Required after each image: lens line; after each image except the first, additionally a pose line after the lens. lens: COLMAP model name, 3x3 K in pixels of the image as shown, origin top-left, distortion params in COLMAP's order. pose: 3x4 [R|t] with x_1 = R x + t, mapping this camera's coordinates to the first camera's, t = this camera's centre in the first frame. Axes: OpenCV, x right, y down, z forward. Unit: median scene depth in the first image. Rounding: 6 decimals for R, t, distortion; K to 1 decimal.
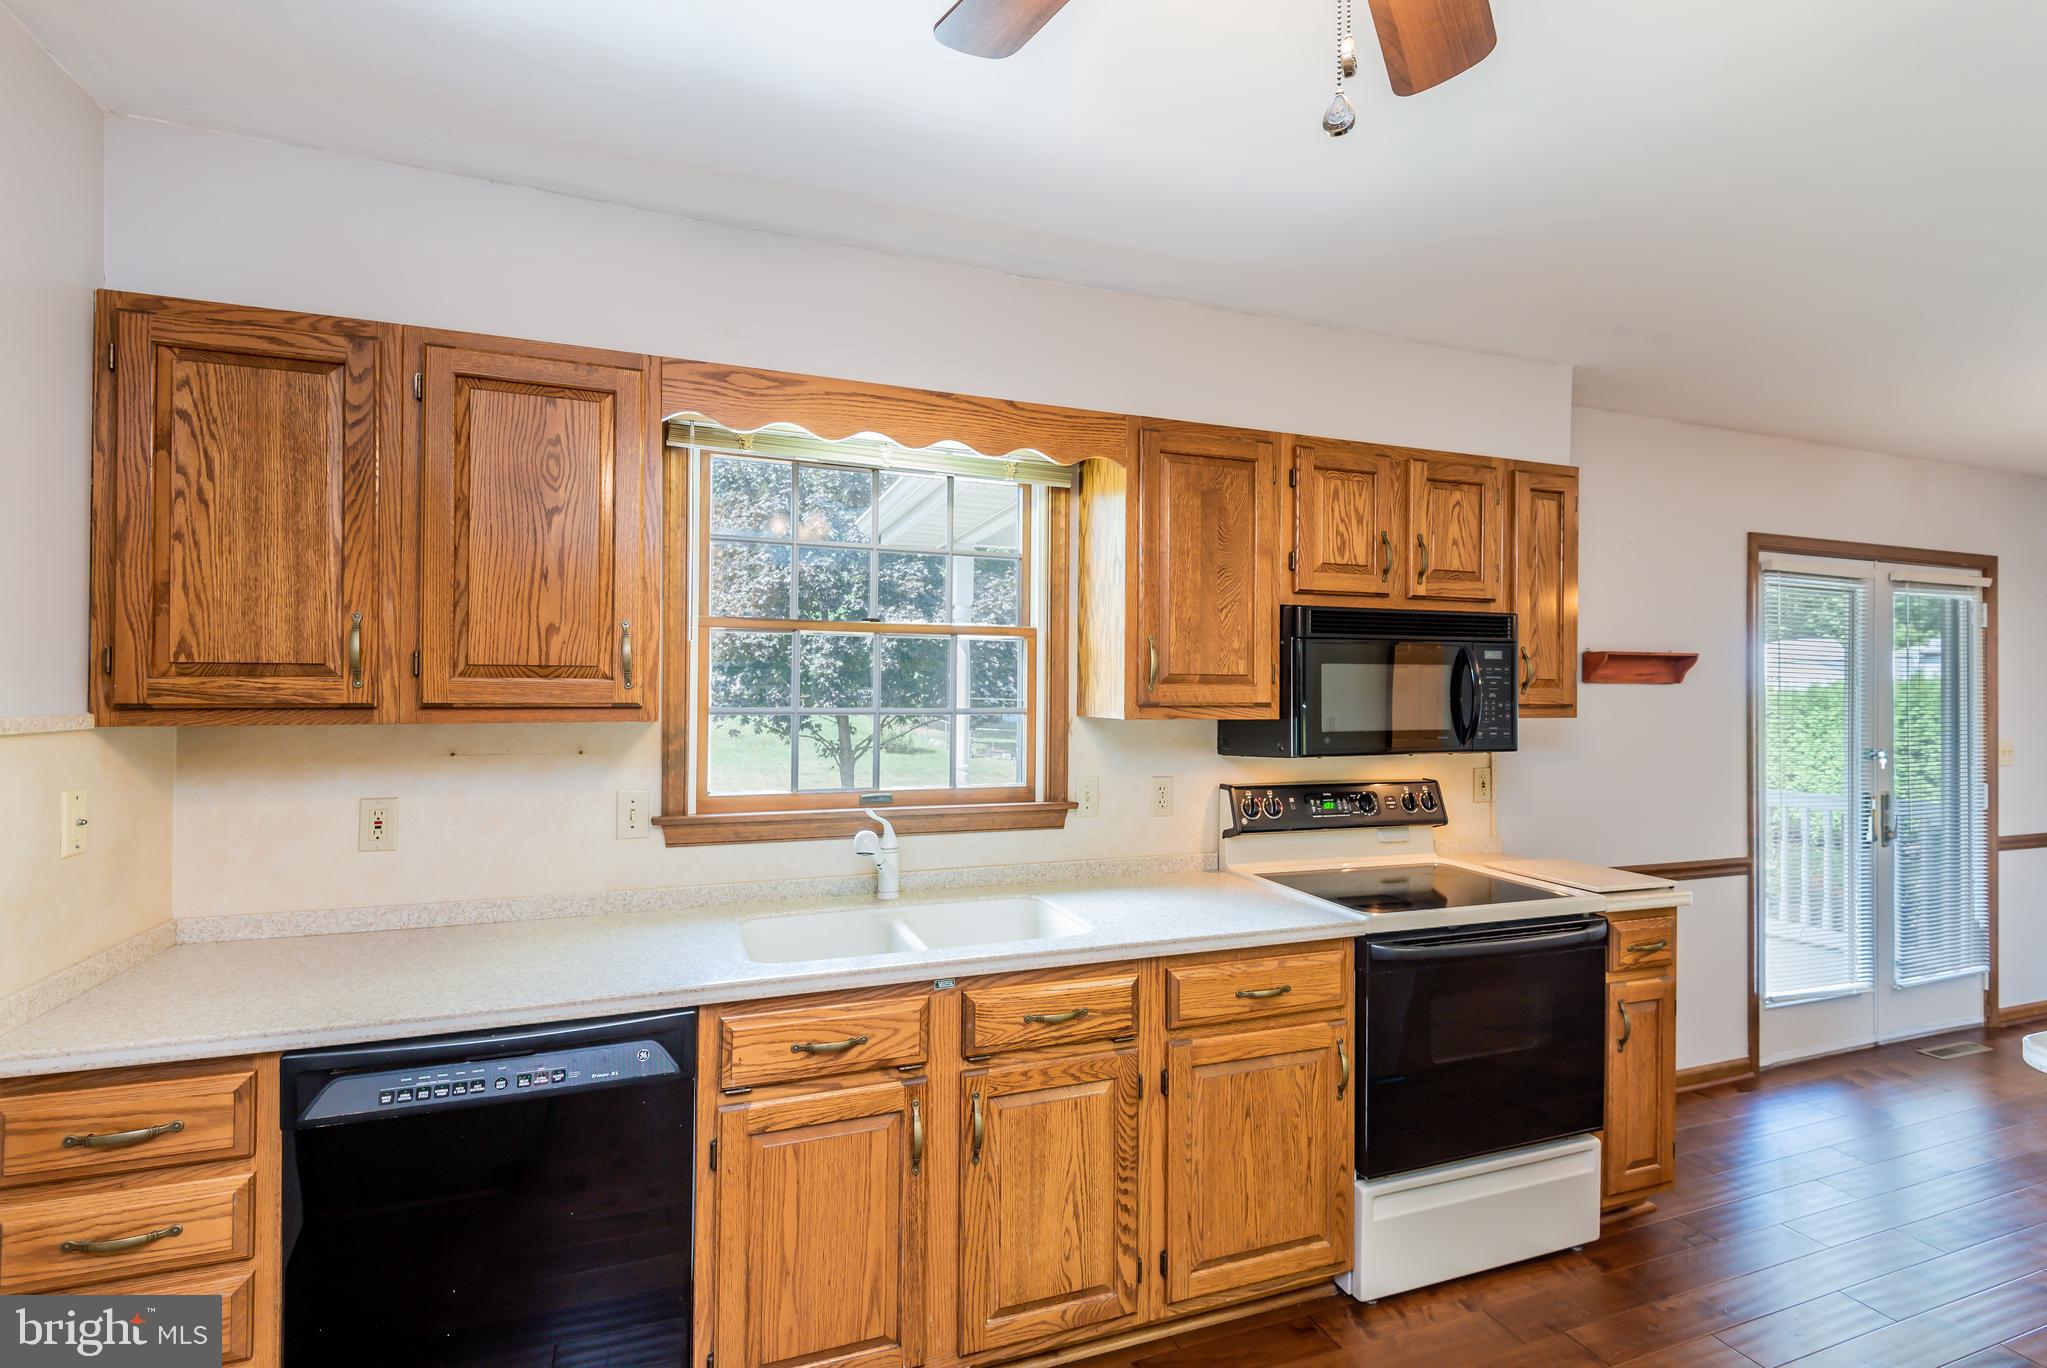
lens RADIAL K [[942.6, 0, 1029.2], [0, 942.6, 682.7], [0, 0, 1]] dist [0.022473, -0.006755]
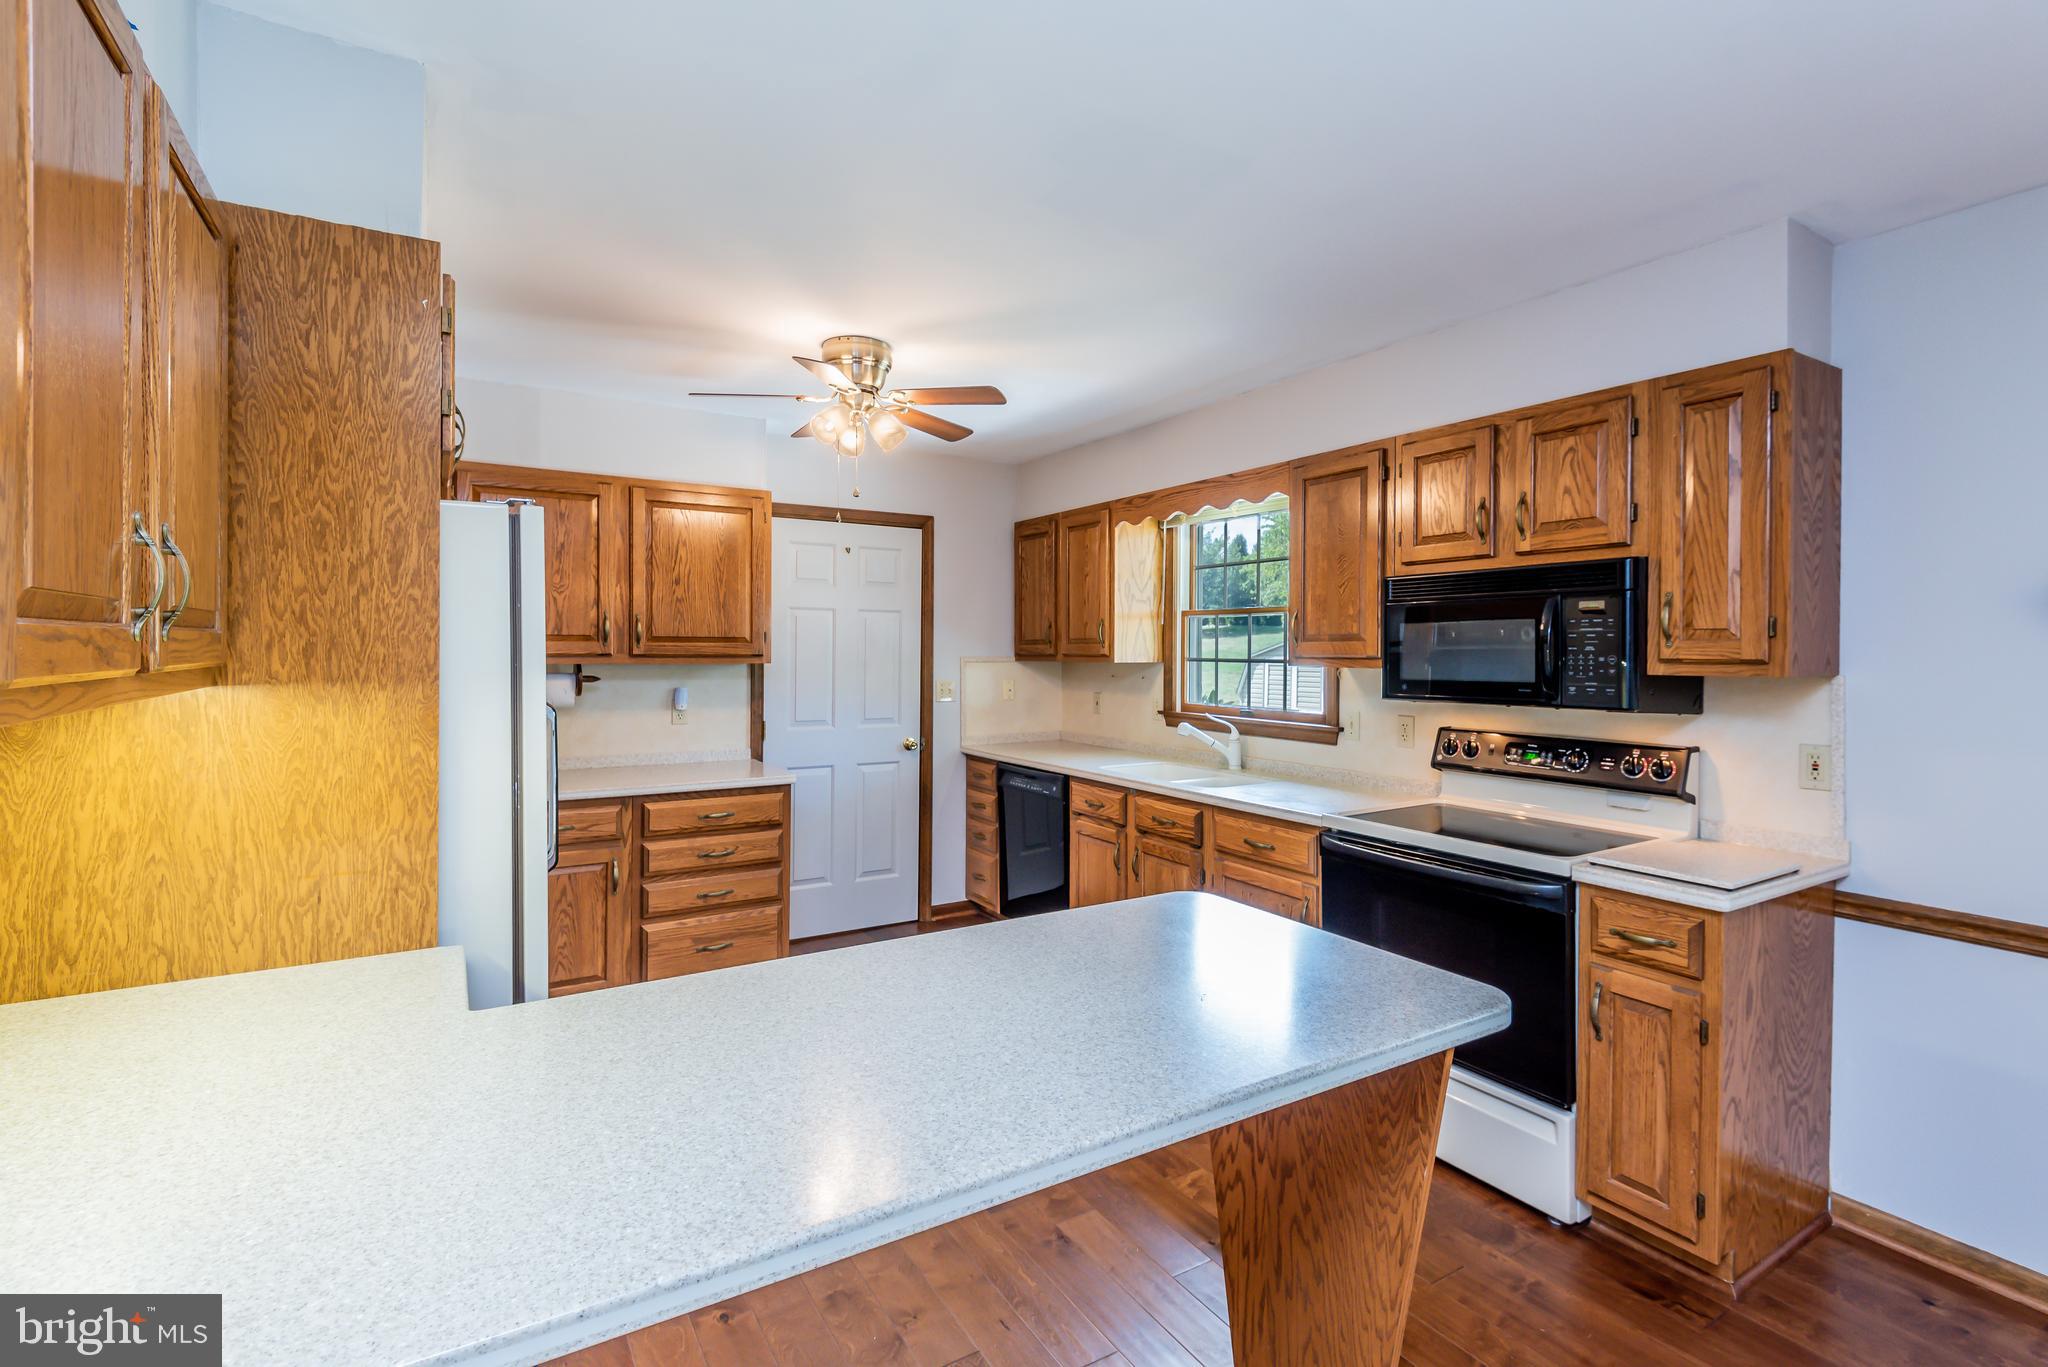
lens RADIAL K [[943.0, 0, 1022.2], [0, 943.0, 656.1], [0, 0, 1]] dist [0.022473, -0.006755]
pose [[0.183947, 0.000128, -0.982936, 1.360044], [0.005558, 0.999984, 0.001170, 0.017379], [0.982921, -0.005679, 0.183943, 0.285752]]
